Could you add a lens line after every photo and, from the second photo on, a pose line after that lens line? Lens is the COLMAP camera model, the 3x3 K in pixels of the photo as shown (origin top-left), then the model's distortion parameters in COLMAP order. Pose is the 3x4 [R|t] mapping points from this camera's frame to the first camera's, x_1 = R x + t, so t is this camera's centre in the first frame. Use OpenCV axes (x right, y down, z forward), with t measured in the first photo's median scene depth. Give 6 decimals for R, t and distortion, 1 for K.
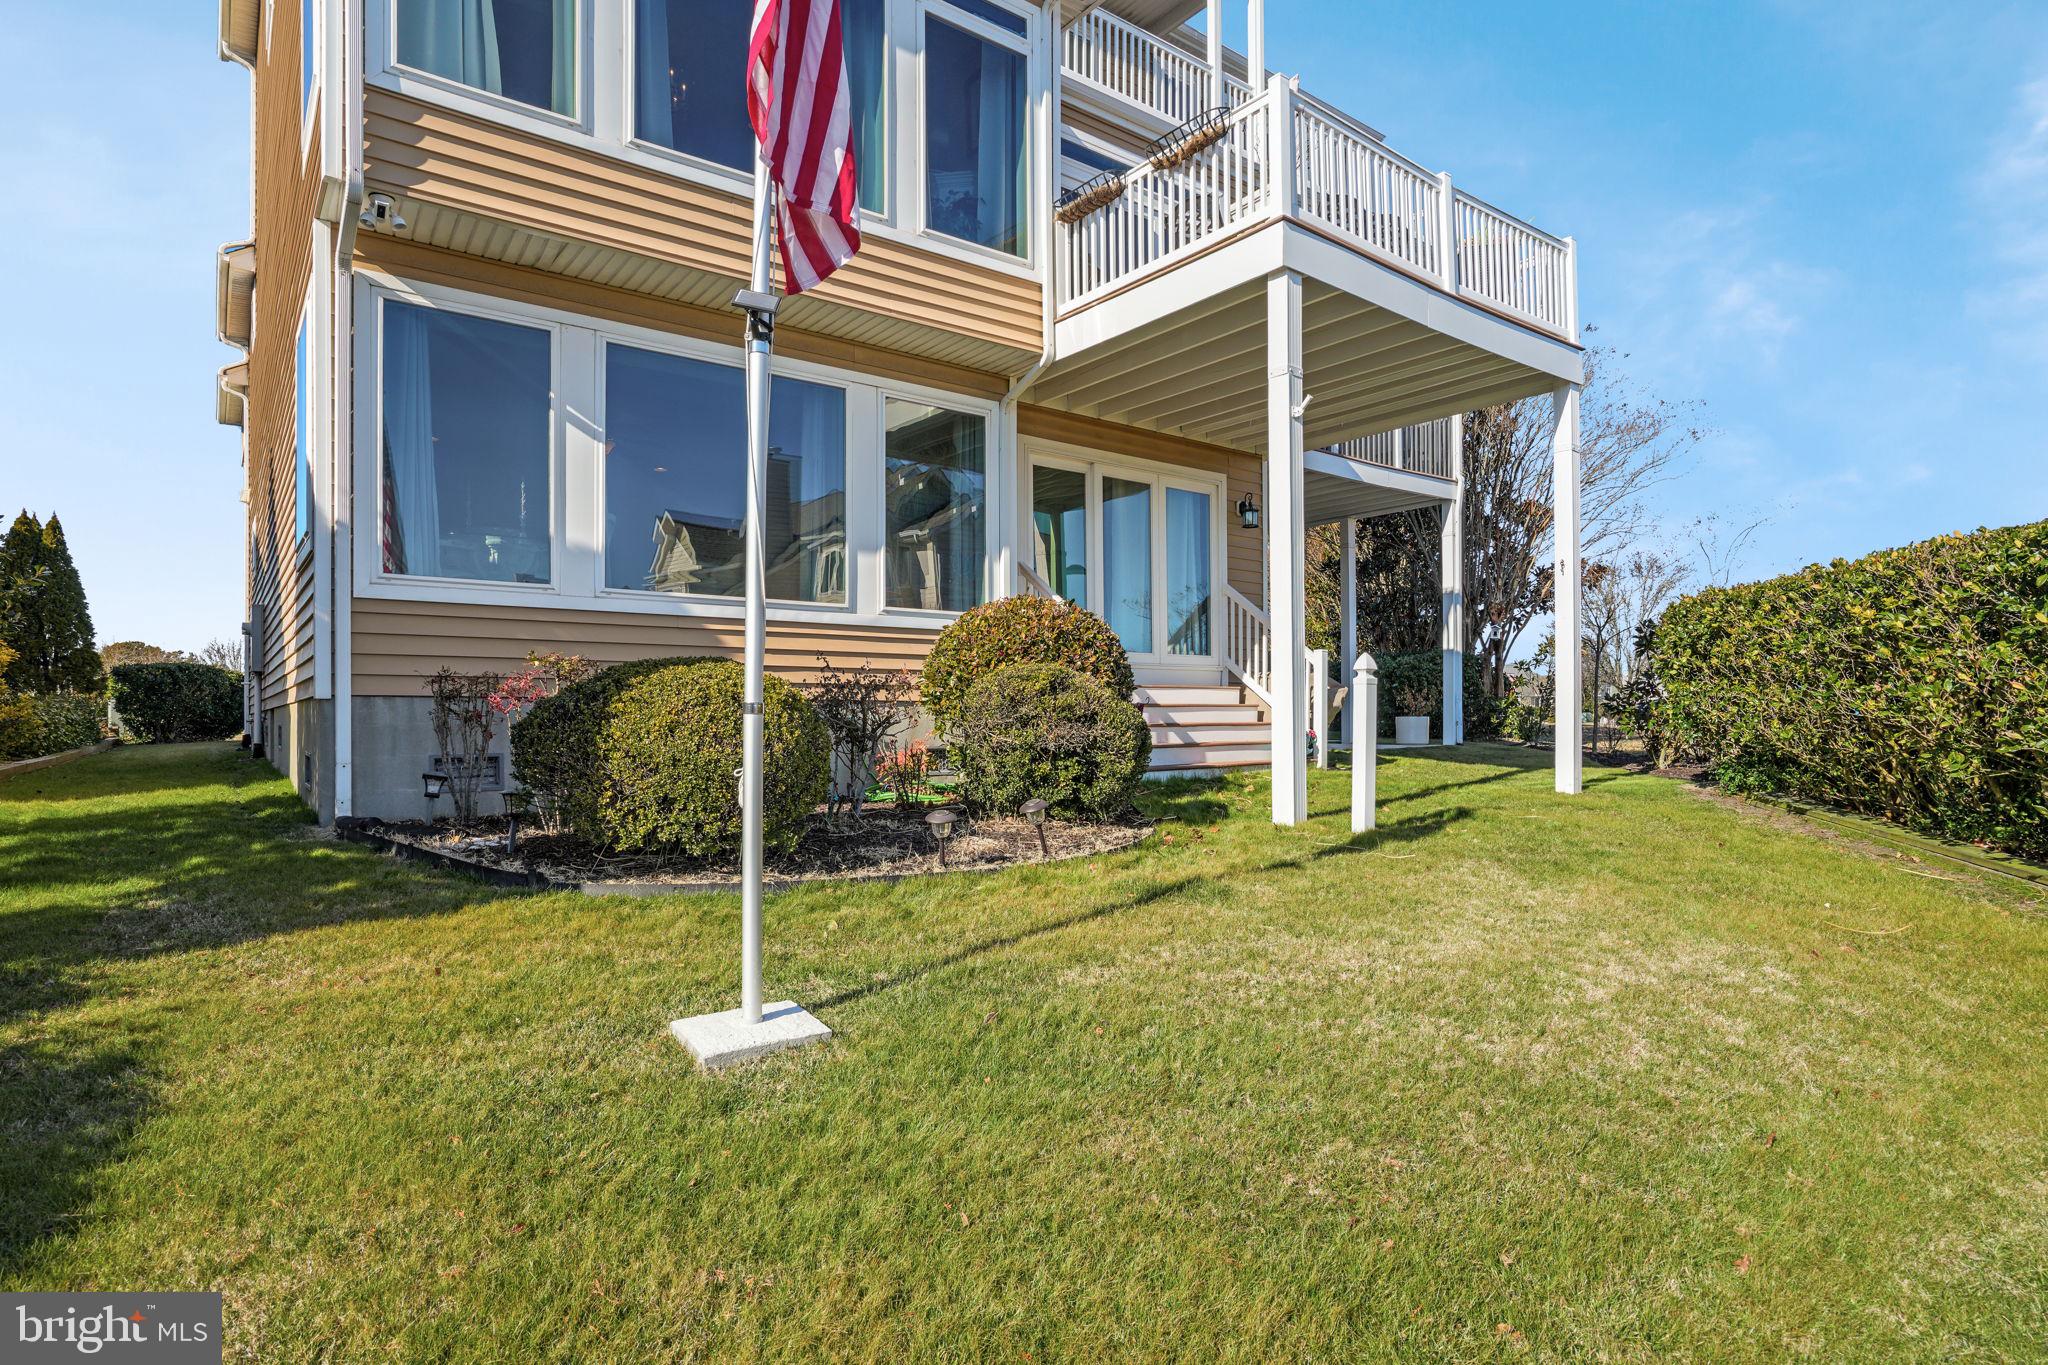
lens RADIAL K [[1081.1, 0, 1018.5], [0, 1081.1, 686.5], [0, 0, 1]] dist [-0.045838, 0.030289]
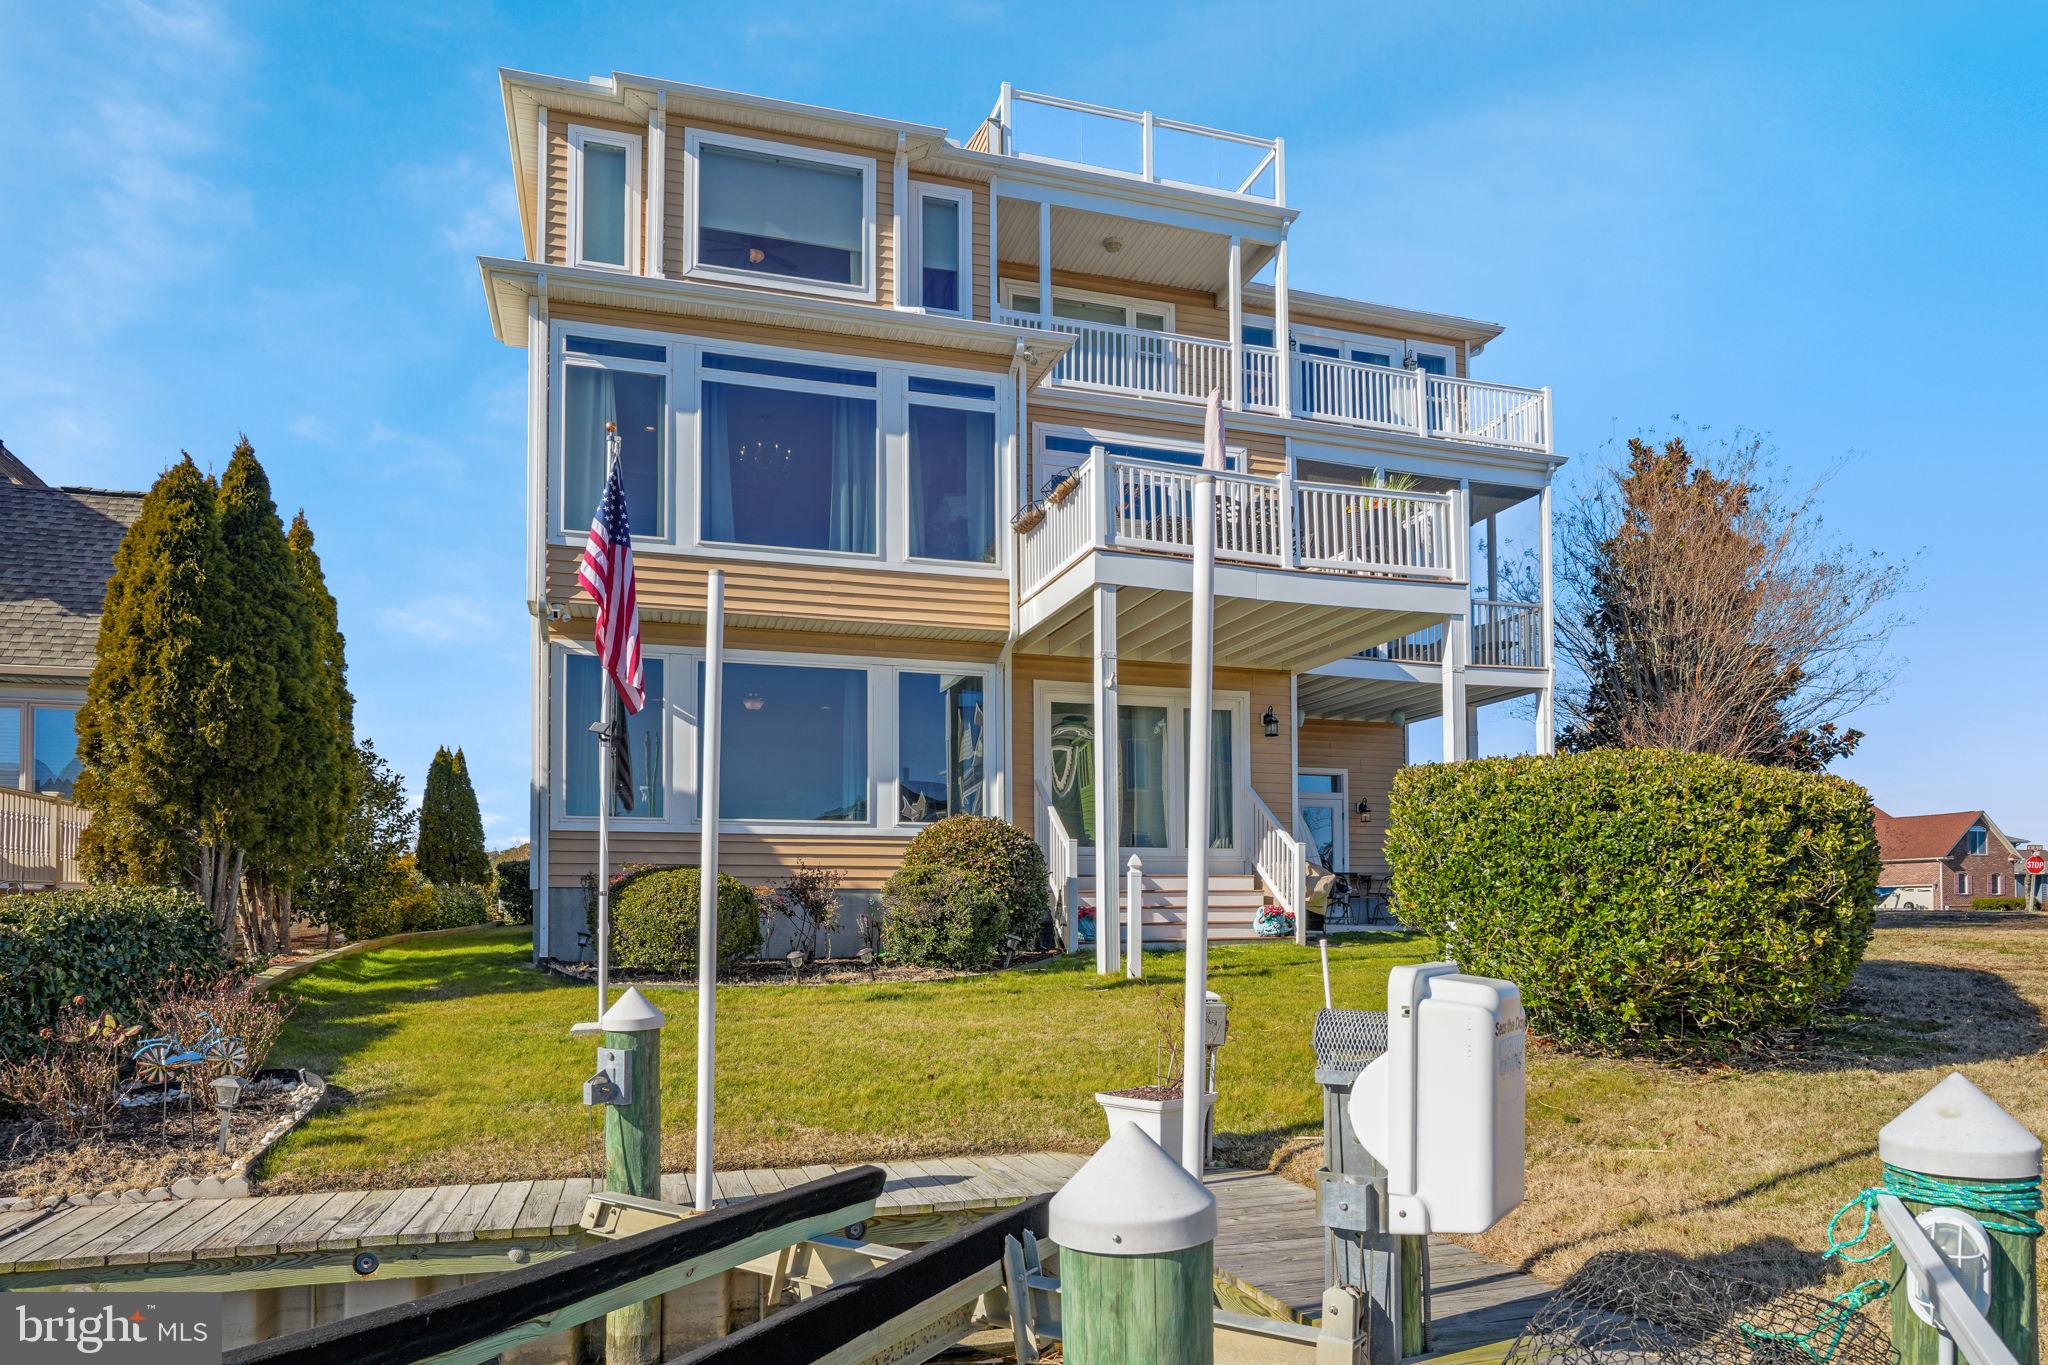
lens RADIAL K [[1252.5, 0, 1015.2], [0, 1252.5, 831.5], [0, 0, 1]] dist [-0.019189, 0.001541]
pose [[0.941670, -0.019107, -0.335994, 0.582523], [0.008466, 0.999416, -0.033105, -0.006364], [0.336430, 0.028329, 0.941282, -0.494385]]
